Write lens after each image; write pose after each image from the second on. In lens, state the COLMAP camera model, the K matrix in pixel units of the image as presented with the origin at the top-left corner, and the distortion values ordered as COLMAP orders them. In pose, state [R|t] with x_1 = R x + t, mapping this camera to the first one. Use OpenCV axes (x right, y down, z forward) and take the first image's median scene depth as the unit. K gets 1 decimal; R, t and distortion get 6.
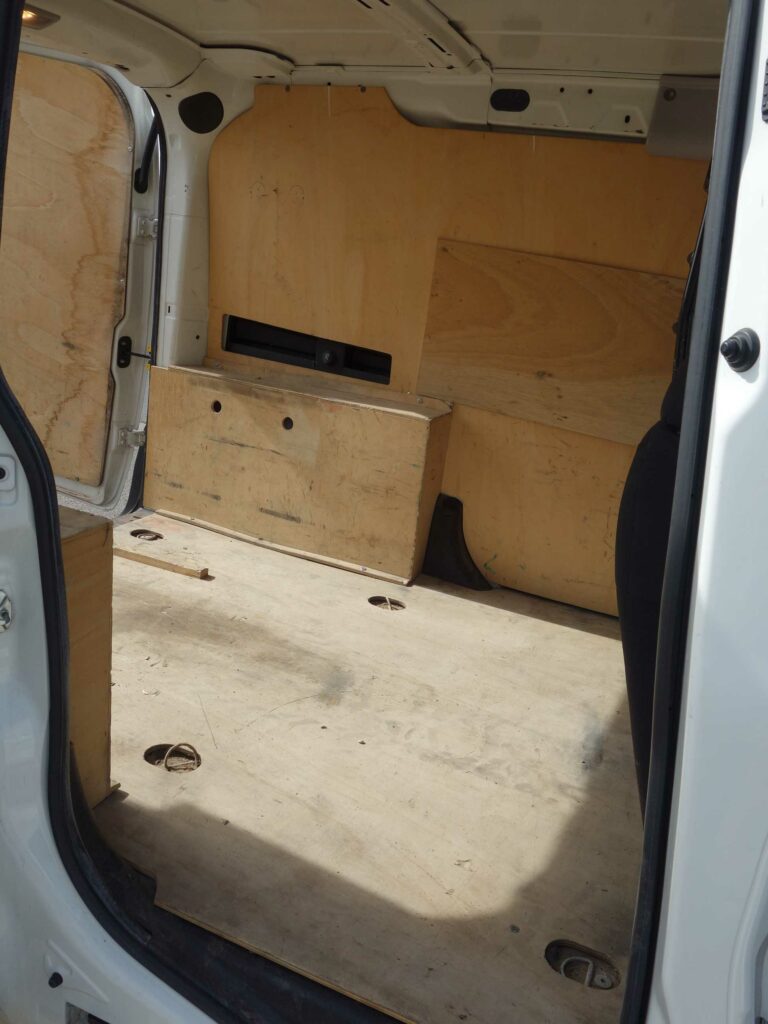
lens RADIAL K [[907.2, 0, 384.0], [0, 907.2, 512.0], [0, 0, 1]] dist [0.001099, -0.008701]
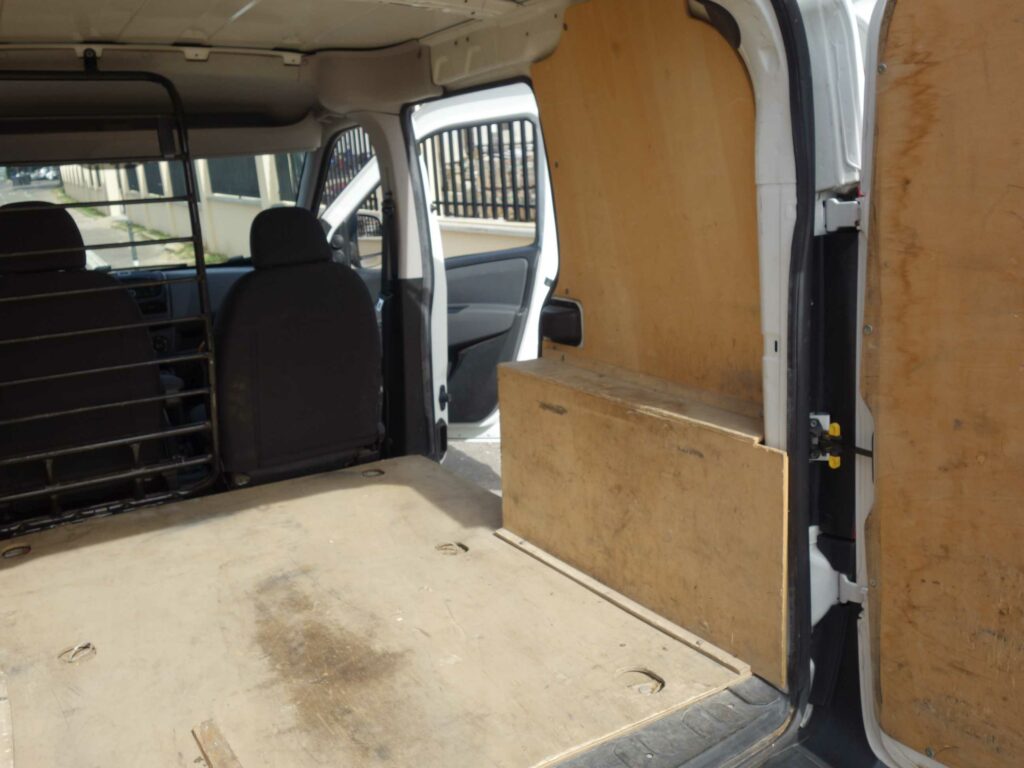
lens RADIAL K [[902.3, 0, 510.7], [0, 902.3, 387.1], [0, 0, 1]] dist [0.003934, -0.002302]
pose [[-0.825565, -0.198466, 0.528255, -0.623206], [0.118529, 0.854244, 0.506179, -0.418131], [-0.551718, 0.480498, -0.681710, 1.085917]]
